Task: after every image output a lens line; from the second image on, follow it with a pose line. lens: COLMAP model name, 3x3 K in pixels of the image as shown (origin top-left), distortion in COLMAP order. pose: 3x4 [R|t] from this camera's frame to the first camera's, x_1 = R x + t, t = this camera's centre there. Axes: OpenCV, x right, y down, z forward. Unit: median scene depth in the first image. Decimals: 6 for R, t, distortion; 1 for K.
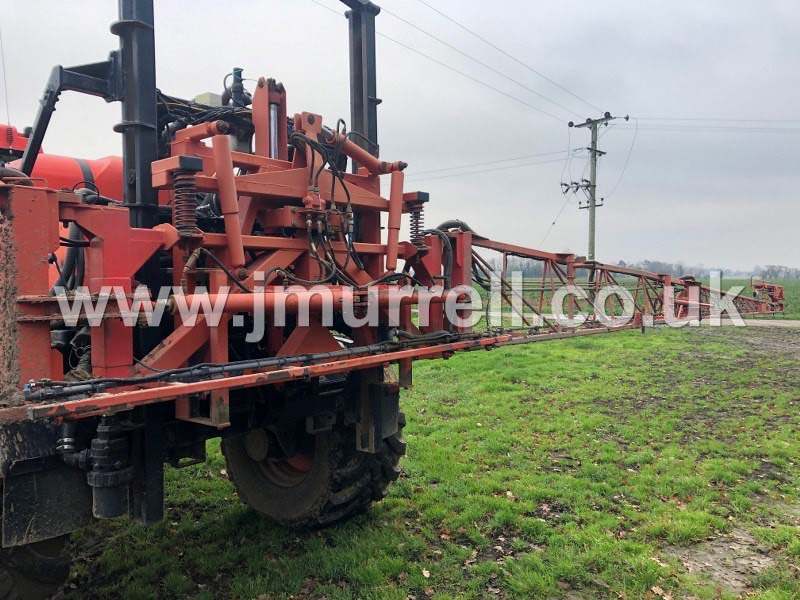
lens RADIAL K [[665.3, 0, 400.0], [0, 665.3, 300.0], [0, 0, 1]] dist [0.033917, -0.015077]
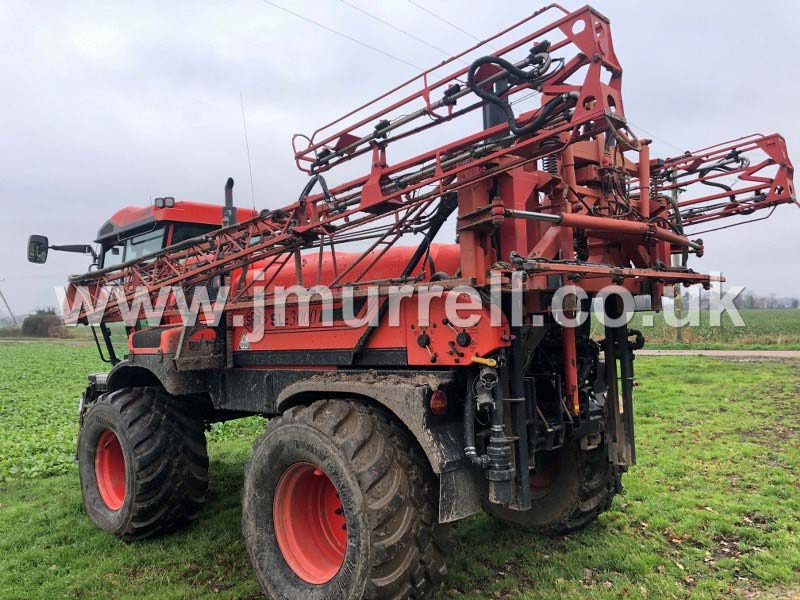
lens RADIAL K [[665.3, 0, 400.0], [0, 665.3, 300.0], [0, 0, 1]] dist [0.033917, -0.015077]
pose [[0.996022, -0.028831, -0.084311, -0.307017], [0.023761, 0.997884, -0.060525, -0.012919], [0.085878, 0.058281, 0.994600, -0.256211]]
